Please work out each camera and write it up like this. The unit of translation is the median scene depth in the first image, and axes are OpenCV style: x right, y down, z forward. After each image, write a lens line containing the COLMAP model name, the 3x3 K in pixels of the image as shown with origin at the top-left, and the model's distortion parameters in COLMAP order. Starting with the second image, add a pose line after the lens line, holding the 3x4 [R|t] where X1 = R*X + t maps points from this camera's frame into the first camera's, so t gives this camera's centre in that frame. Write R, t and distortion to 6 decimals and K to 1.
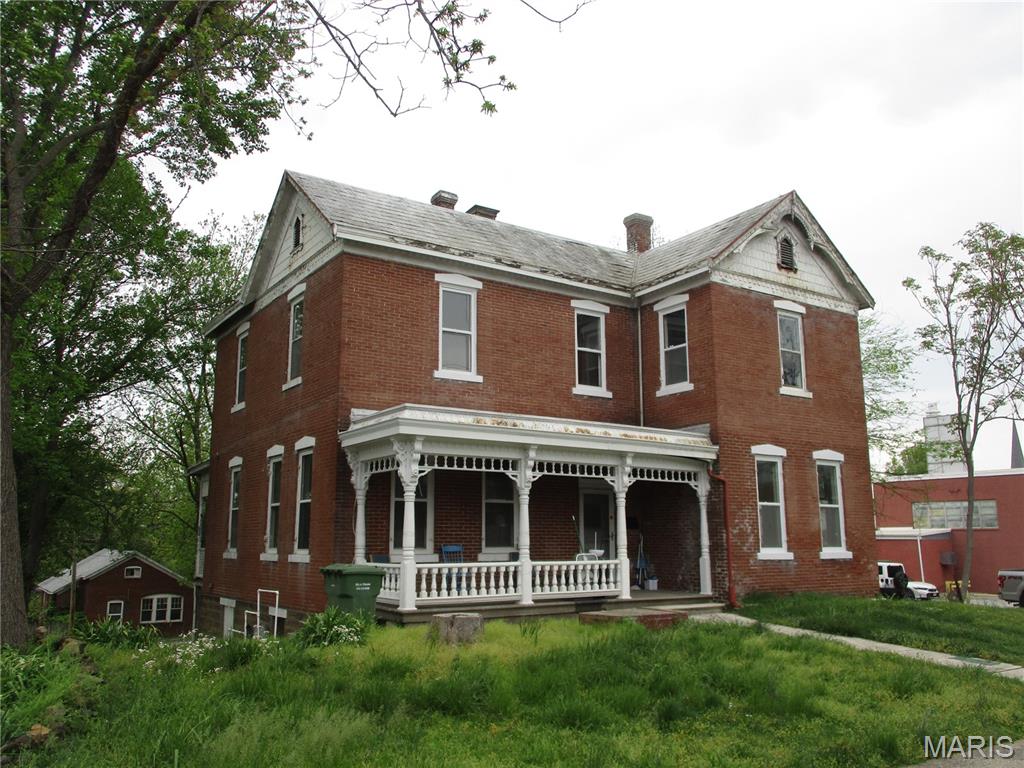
lens RADIAL K [[845.7, 0, 512.0], [0, 845.7, 384.0], [0, 0, 1]] dist [0.000660, -0.001862]
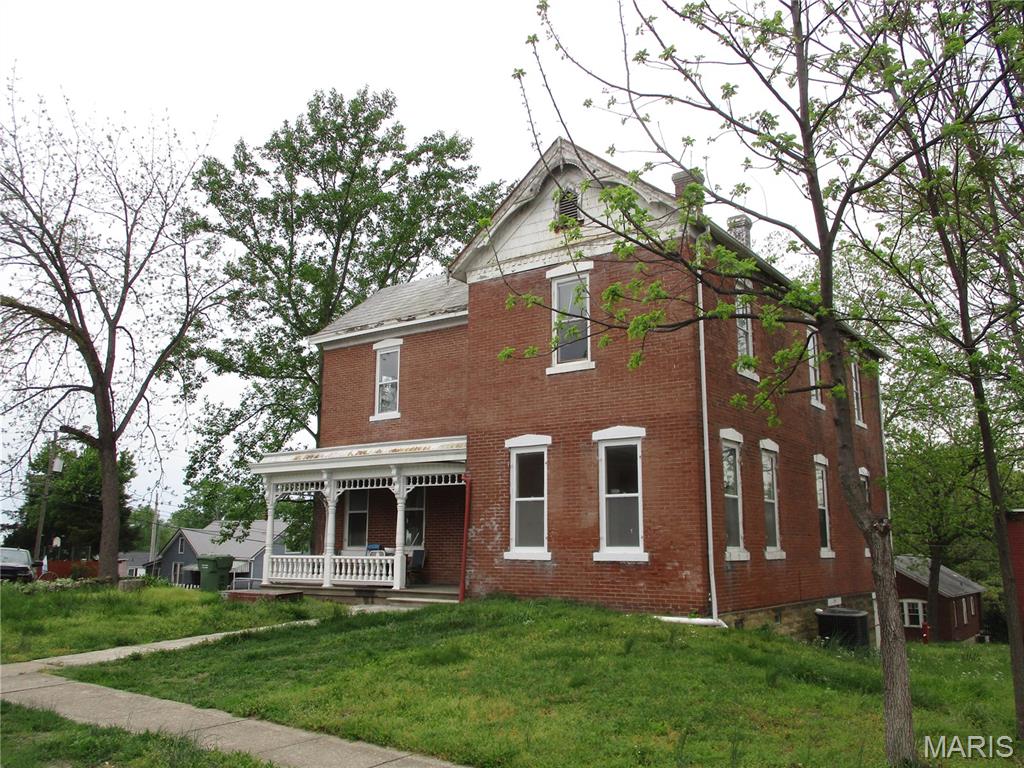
lens RADIAL K [[858.1, 0, 512.0], [0, 858.1, 384.0], [0, 0, 1]] dist [0.001490, 0.004007]
pose [[0.345648, -0.174267, -0.922041, 1.195860], [0.169250, 0.978067, -0.121409, 0.131075], [0.922975, -0.114091, 0.367561, 0.662330]]
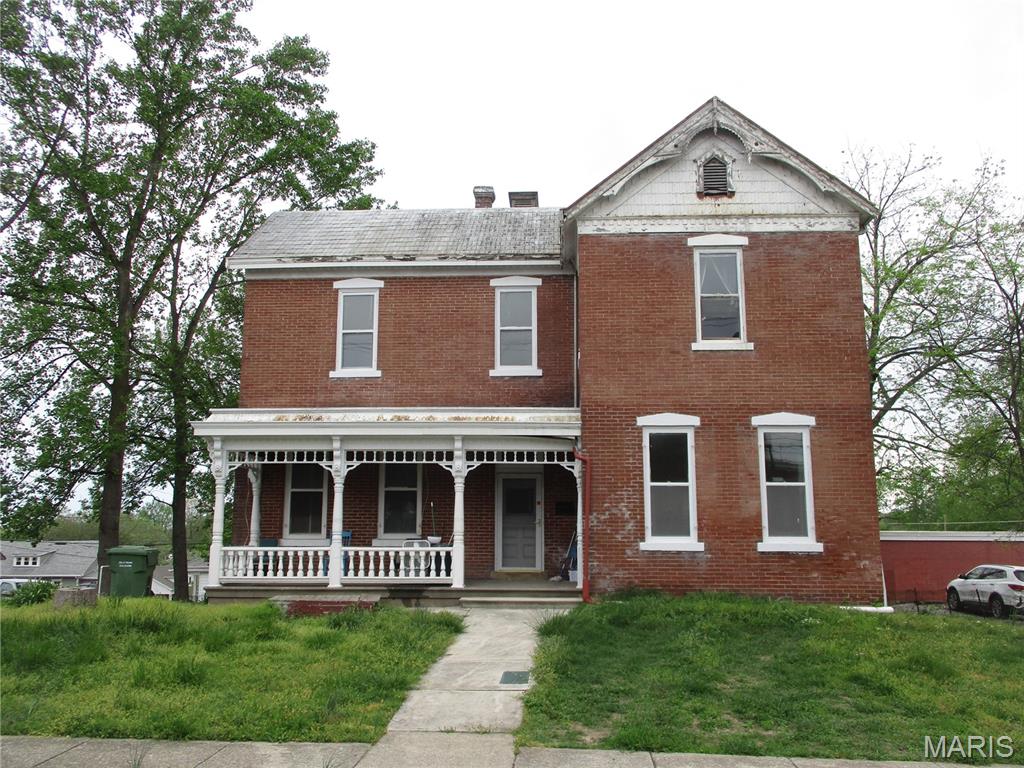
lens RADIAL K [[845.7, 0, 512.0], [0, 845.7, 384.0], [0, 0, 1]] dist [0.000660, -0.001862]
pose [[0.800573, -0.096247, -0.591455, 0.693440], [0.106337, 0.994170, -0.017845, 0.042042], [0.589725, -0.048607, 0.806140, 0.241317]]
